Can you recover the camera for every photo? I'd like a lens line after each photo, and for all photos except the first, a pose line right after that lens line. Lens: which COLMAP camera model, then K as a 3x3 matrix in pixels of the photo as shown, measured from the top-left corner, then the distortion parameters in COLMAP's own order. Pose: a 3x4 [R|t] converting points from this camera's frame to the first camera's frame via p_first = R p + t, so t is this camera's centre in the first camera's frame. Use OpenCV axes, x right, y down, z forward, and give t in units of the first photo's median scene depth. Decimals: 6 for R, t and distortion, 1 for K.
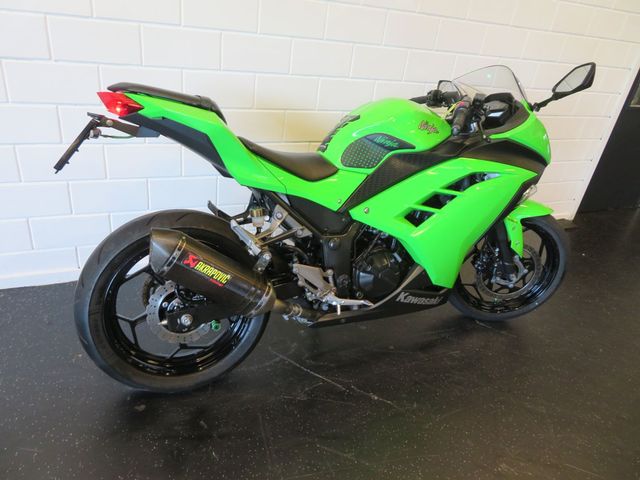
lens RADIAL K [[459.5, 0, 320.0], [0, 459.5, 240.0], [0, 0, 1]] dist [0.002509, -0.000281]
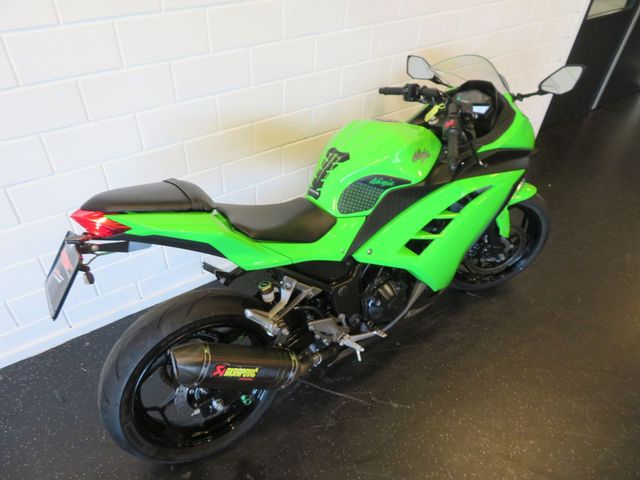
lens RADIAL K [[459.5, 0, 320.0], [0, 459.5, 240.0], [0, 0, 1]] dist [0.002509, -0.000281]
pose [[0.980447, -0.178379, 0.083098, -0.078483], [0.153938, 0.958288, 0.240807, -0.334147], [-0.122587, -0.223306, 0.967009, 0.064131]]
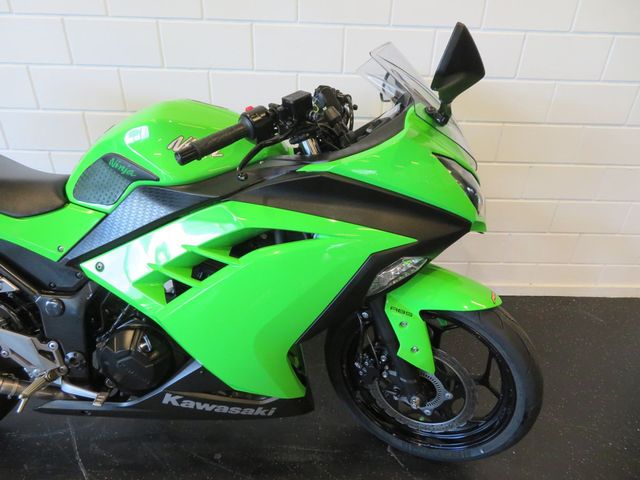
lens RADIAL K [[459.5, 0, 320.0], [0, 459.5, 240.0], [0, 0, 1]] dist [0.002509, -0.000281]
pose [[0.906342, 0.125427, -0.403500, 0.646756], [-0.124647, 0.991797, 0.028314, -0.158450], [0.403741, 0.024633, 0.914542, 0.501017]]
